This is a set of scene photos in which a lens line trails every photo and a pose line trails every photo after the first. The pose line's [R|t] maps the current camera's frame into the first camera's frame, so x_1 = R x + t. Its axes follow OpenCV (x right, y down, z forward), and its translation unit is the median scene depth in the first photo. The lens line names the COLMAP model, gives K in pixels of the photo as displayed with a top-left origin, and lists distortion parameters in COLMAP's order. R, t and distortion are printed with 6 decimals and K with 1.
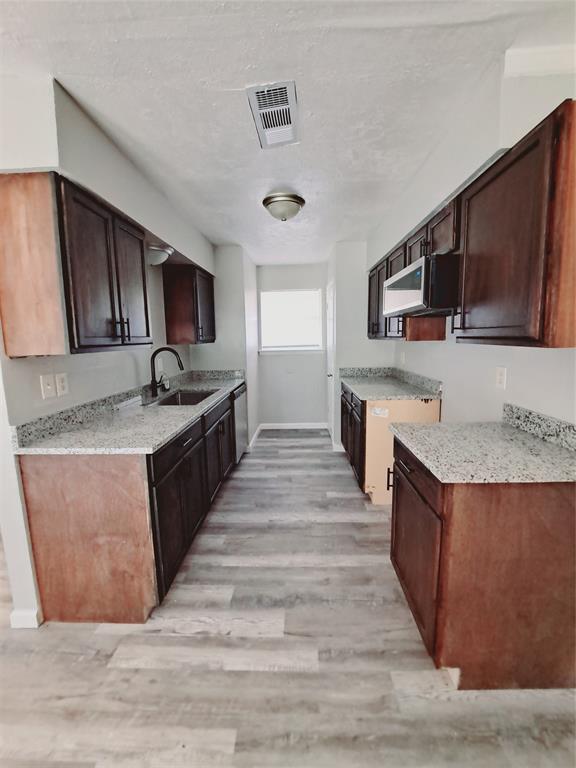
lens RADIAL K [[308.8, 0, 290.8], [0, 308.8, 377.2], [0, 0, 1]] dist [-0.014987, -0.000215]
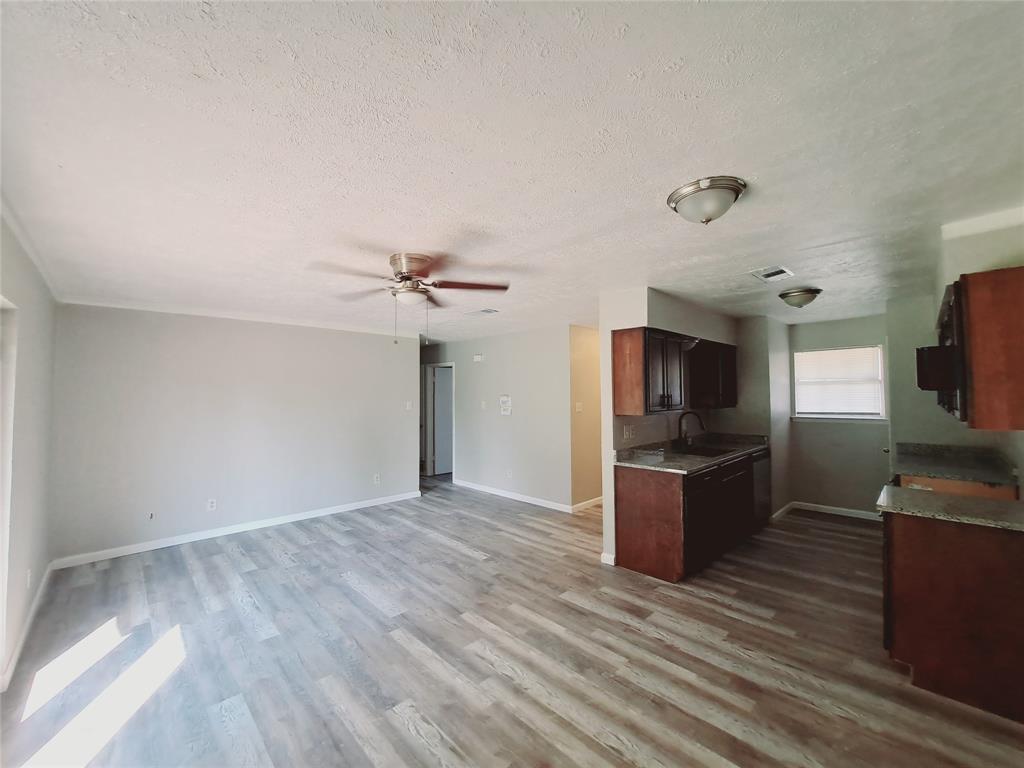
lens RADIAL K [[411.8, 0, 503.7], [0, 411.8, 378.2], [0, 0, 1]] dist [-0.014987, -0.000215]
pose [[0.712000, -0.013128, -0.702057, 0.238480], [-0.097247, 0.988347, -0.117105, 0.041953], [0.695413, 0.151651, 0.702426, -0.757496]]
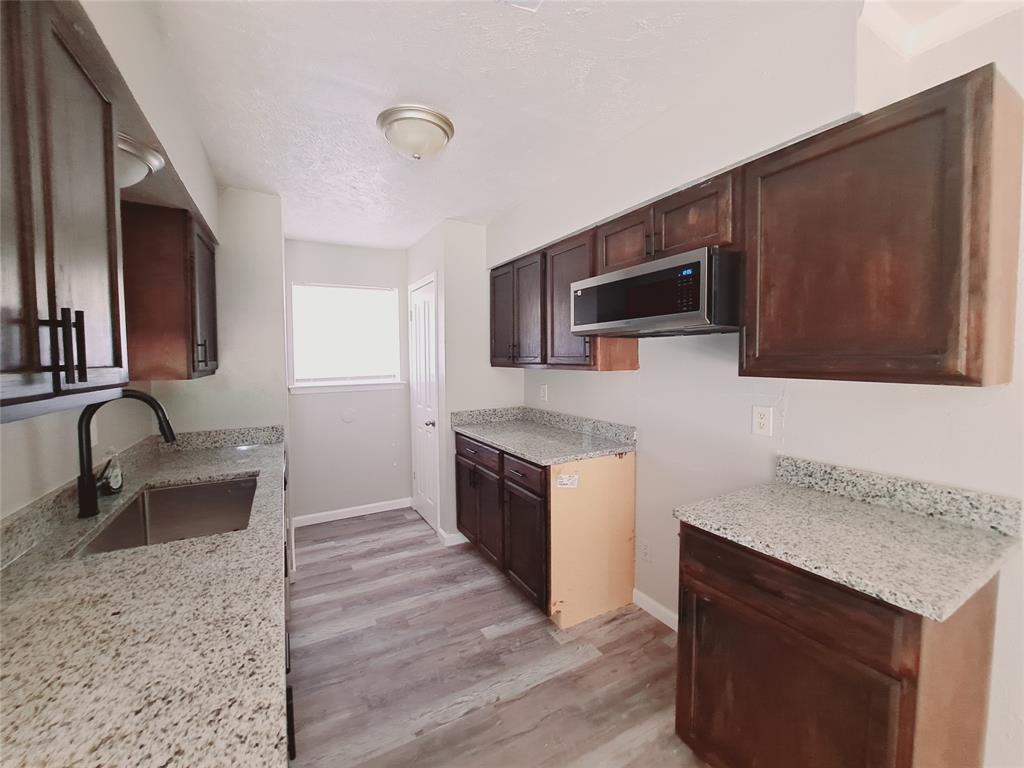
lens RADIAL K [[411.8, 0, 503.7], [0, 411.8, 378.2], [0, 0, 1]] dist [-0.014987, -0.000215]
pose [[0.867129, -0.015080, 0.497856, -0.236760], [0.058294, 0.995745, -0.071371, -0.044341], [-0.494661, 0.090910, 0.864318, 0.281493]]
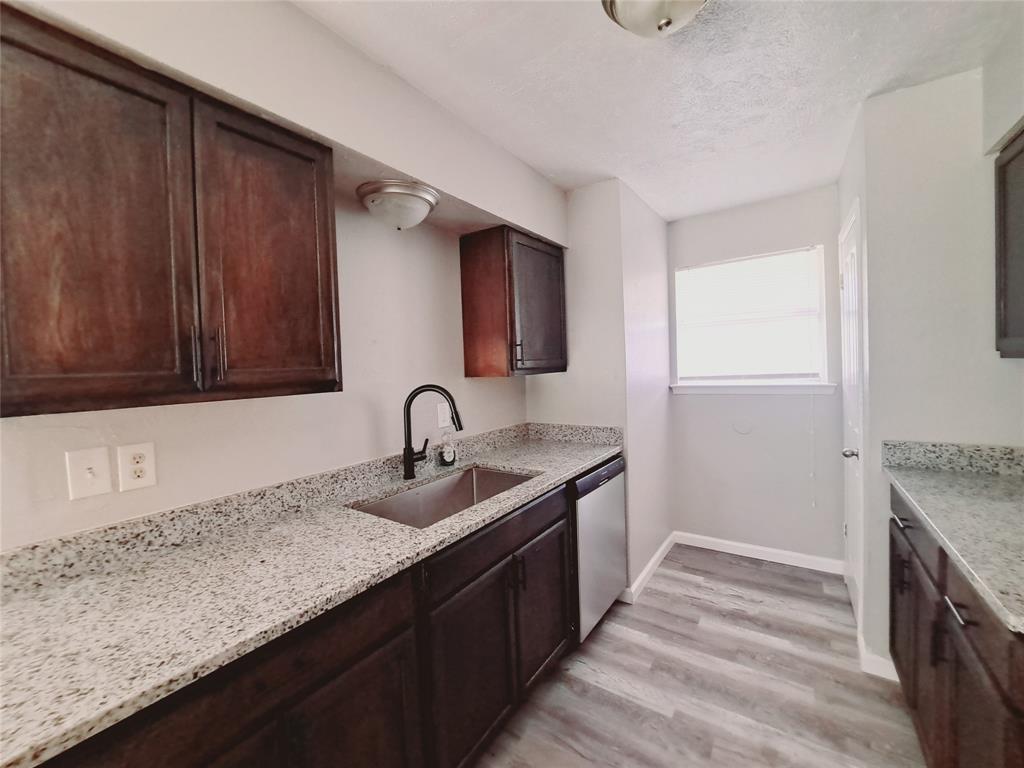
lens RADIAL K [[415.1, 0, 499.1], [0, 415.1, 376.5], [0, 0, 1]] dist [-0.016367, -0.000500]
pose [[0.830010, 0.000114, -0.557749, 0.072673], [-0.048307, 0.996257, -0.071684, -0.066657], [0.555653, 0.086442, 0.826909, 0.491699]]
